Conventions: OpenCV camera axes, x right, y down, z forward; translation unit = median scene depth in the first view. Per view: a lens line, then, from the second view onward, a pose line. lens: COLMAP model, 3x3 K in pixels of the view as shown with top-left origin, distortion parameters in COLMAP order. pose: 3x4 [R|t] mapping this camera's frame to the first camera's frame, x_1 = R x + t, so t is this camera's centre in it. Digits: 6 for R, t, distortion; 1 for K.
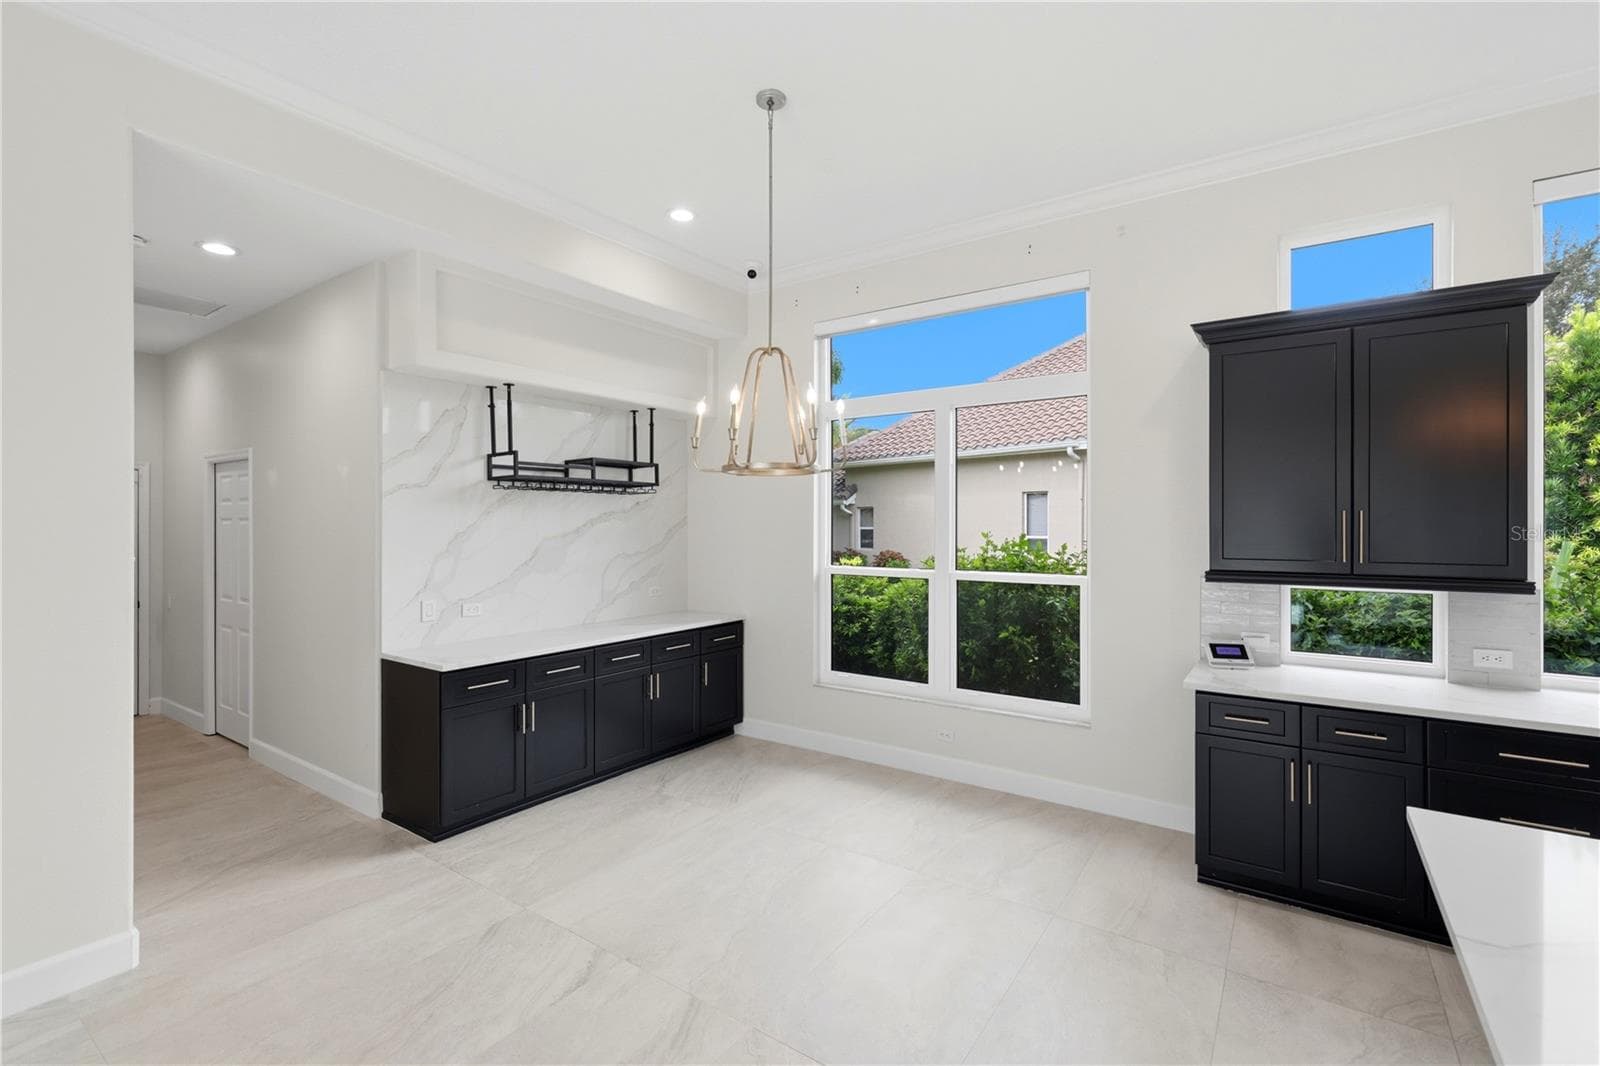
lens RADIAL K [[688.3, 0, 797.9], [0, 688.3, 521.3], [0, 0, 1]] dist [0.001005, 0.000089]
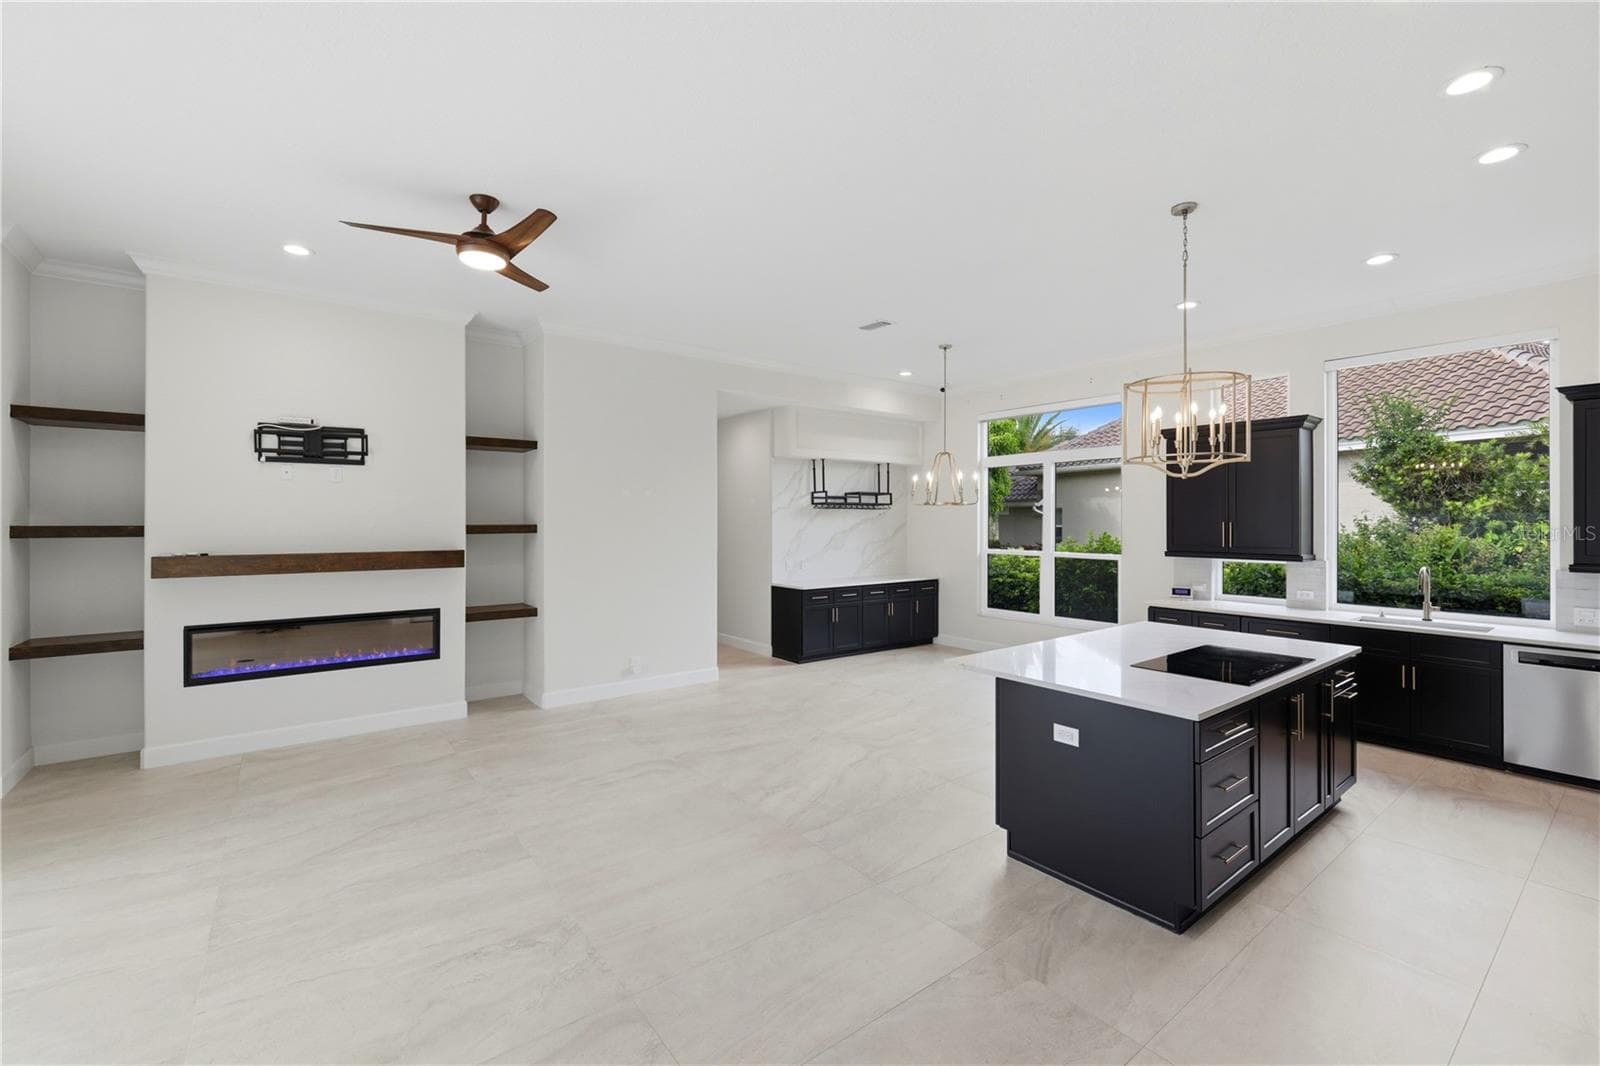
lens RADIAL K [[688.3, 0, 797.9], [0, 688.3, 521.3], [0, 0, 1]] dist [0.001005, 0.000089]
pose [[0.953520, 0.001951, -0.301324, 0.129793], [-0.000191, 0.999983, 0.005871, -0.020235], [0.301330, -0.005541, 0.953504, -0.948272]]
